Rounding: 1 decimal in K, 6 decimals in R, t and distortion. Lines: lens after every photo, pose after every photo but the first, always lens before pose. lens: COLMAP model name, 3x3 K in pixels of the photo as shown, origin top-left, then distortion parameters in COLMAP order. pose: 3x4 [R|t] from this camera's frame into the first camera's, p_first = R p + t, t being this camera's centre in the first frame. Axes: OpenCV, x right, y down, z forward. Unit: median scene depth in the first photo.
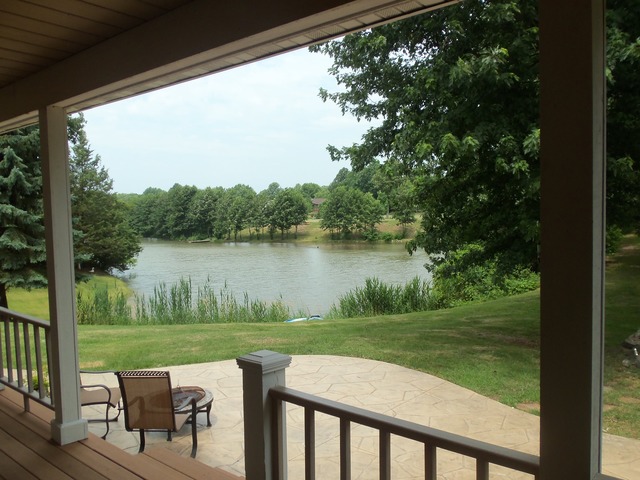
lens RADIAL K [[540.1, 0, 320.0], [0, 540.1, 240.0], [0, 0, 1]] dist [0.009483, 0.002022]
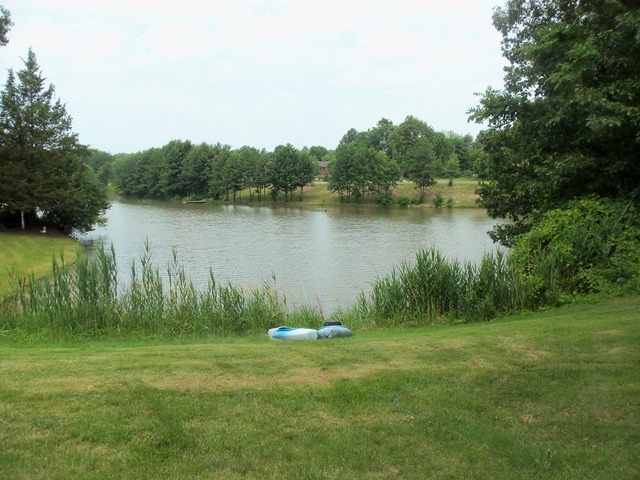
lens RADIAL K [[535.8, 0, 320.0], [0, 535.8, 240.0], [0, 0, 1]] dist [-0.034791, 0.000701]
pose [[0.999706, 0.022876, -0.008007, -0.004250], [-0.022341, 0.997854, 0.061544, 0.006386], [0.009398, -0.061347, 0.998072, 0.109775]]
